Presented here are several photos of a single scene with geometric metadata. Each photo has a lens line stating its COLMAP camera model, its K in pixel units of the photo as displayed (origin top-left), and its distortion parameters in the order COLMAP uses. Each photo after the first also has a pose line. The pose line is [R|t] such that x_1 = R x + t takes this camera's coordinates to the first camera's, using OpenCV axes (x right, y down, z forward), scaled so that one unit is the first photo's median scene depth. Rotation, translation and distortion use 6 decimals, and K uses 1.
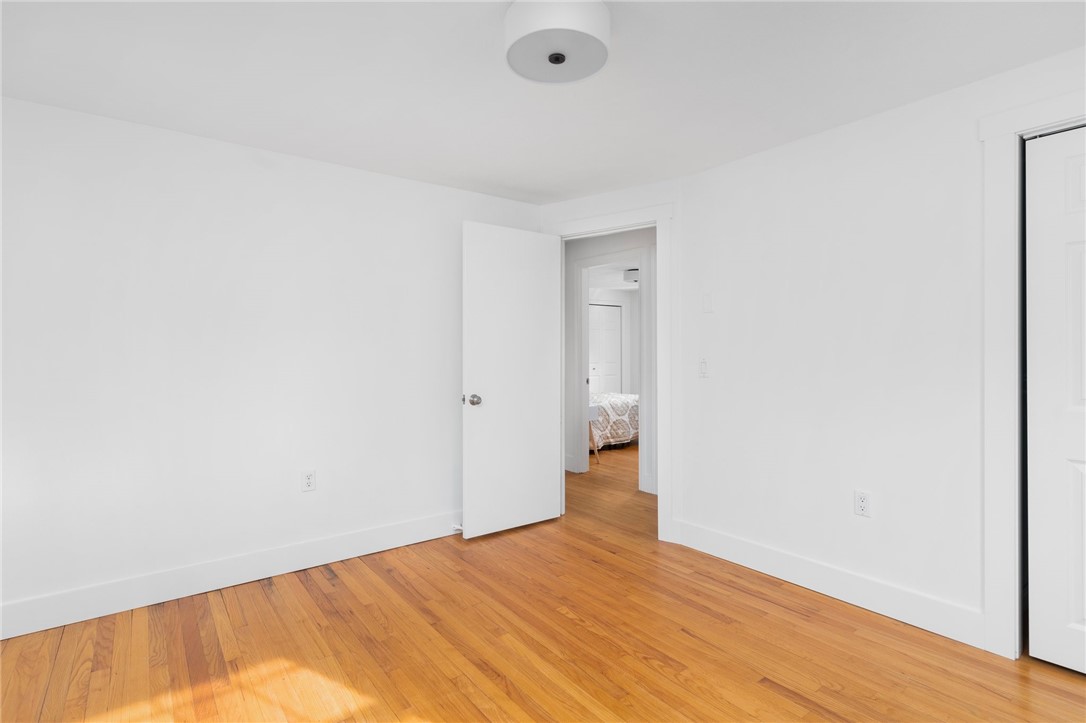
lens RADIAL K [[531.4, 0, 550.0], [0, 531.4, 359.5], [0, 0, 1]] dist [0.001757, -0.000060]
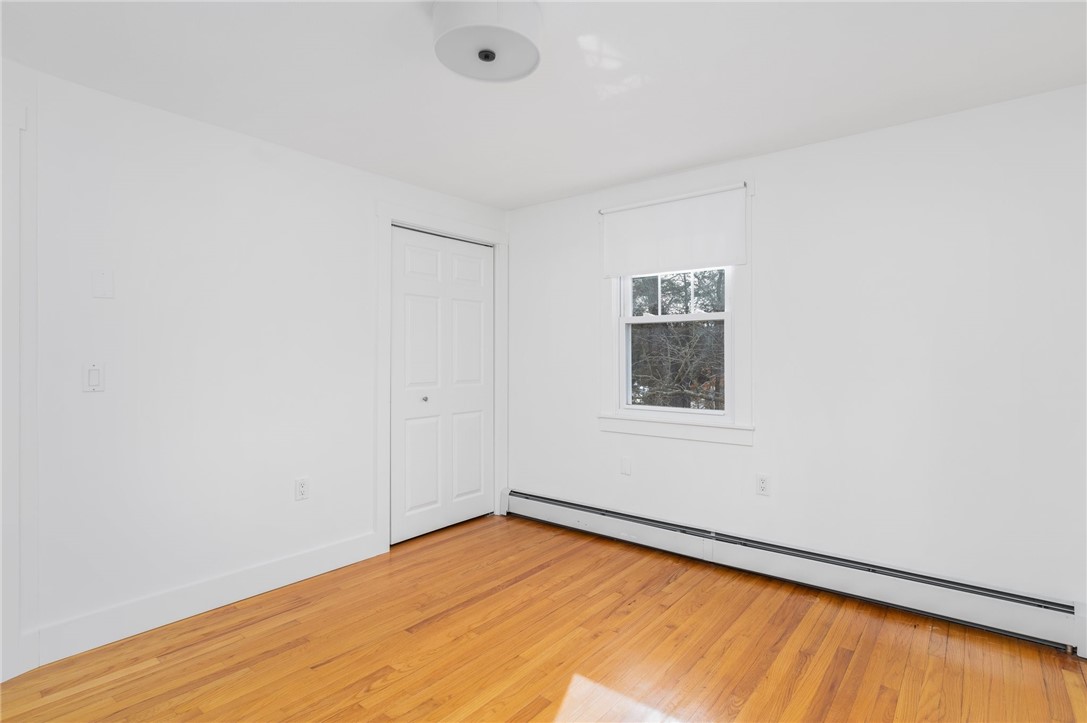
lens RADIAL K [[531.9, 0, 542.9], [0, 531.9, 358.3], [0, 0, 1]] dist [0.001757, -0.000060]
pose [[-0.220647, 0.000999, 0.975353, -0.646863], [0.009957, 0.999950, 0.001229, -0.005654], [-0.975303, 0.009982, -0.220646, 0.750846]]
